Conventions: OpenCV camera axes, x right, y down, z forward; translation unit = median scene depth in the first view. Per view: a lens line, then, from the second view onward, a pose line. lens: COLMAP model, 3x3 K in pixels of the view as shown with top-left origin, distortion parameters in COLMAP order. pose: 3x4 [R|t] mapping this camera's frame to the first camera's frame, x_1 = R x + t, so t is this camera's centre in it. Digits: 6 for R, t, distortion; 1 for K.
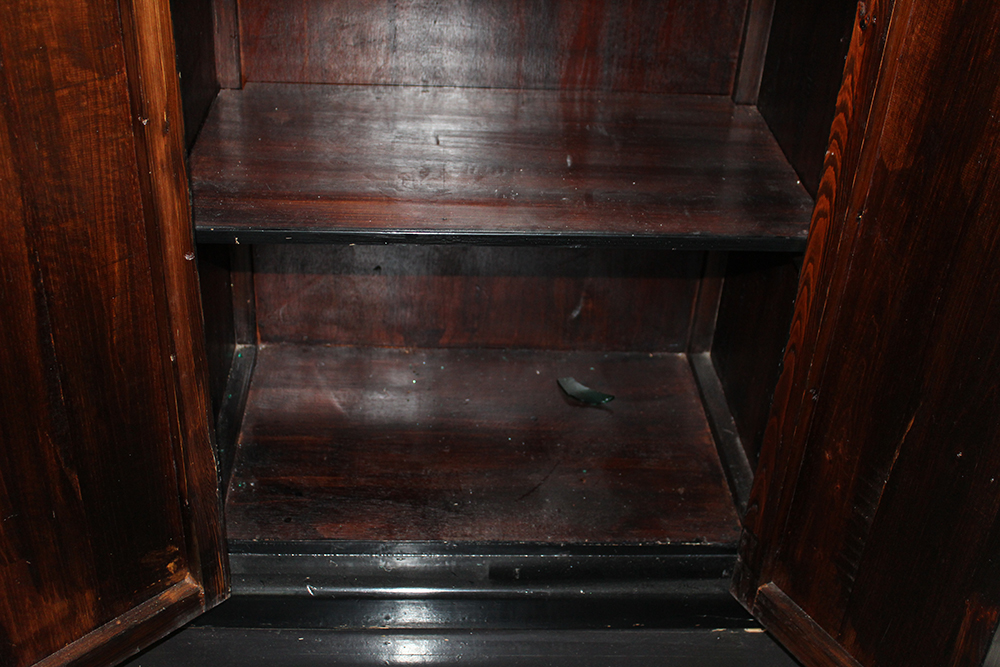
lens RADIAL K [[1160.8, 0, 500.7], [0, 1160.8, 333.0], [0, 0, 1]] dist [0.005755, 0.000000]
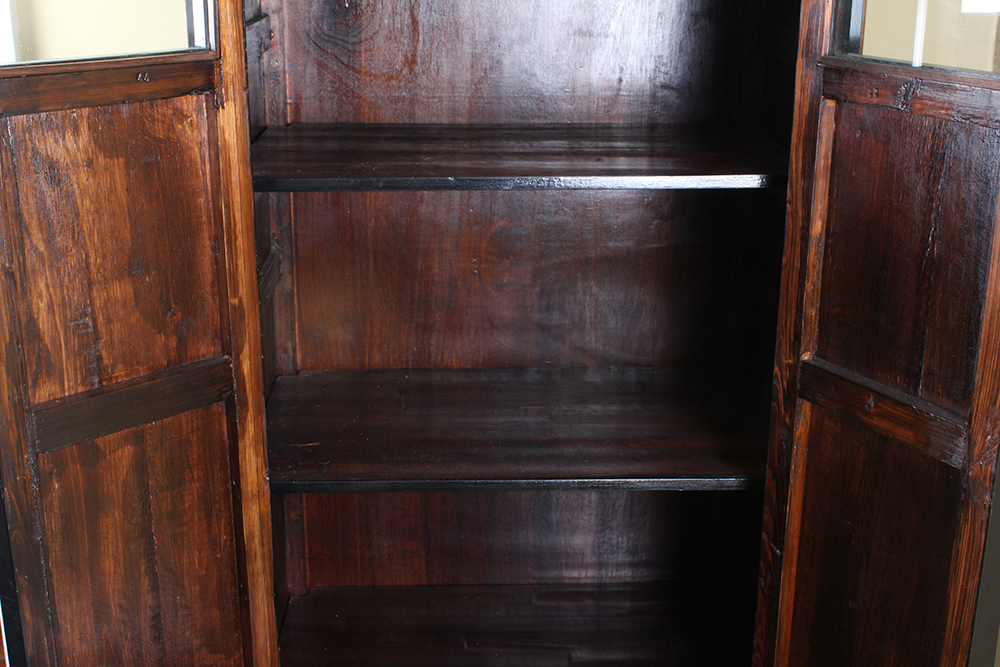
lens RADIAL K [[1341.5, 0, 498.5], [0, 1341.5, 333.7], [0, 0, 1]] dist [-0.017636, 0.000000]
pose [[0.998611, -0.042371, -0.031321, 0.055761], [0.034359, 0.974309, -0.222578, -0.220046], [0.039948, 0.221192, 0.974412, -0.647683]]
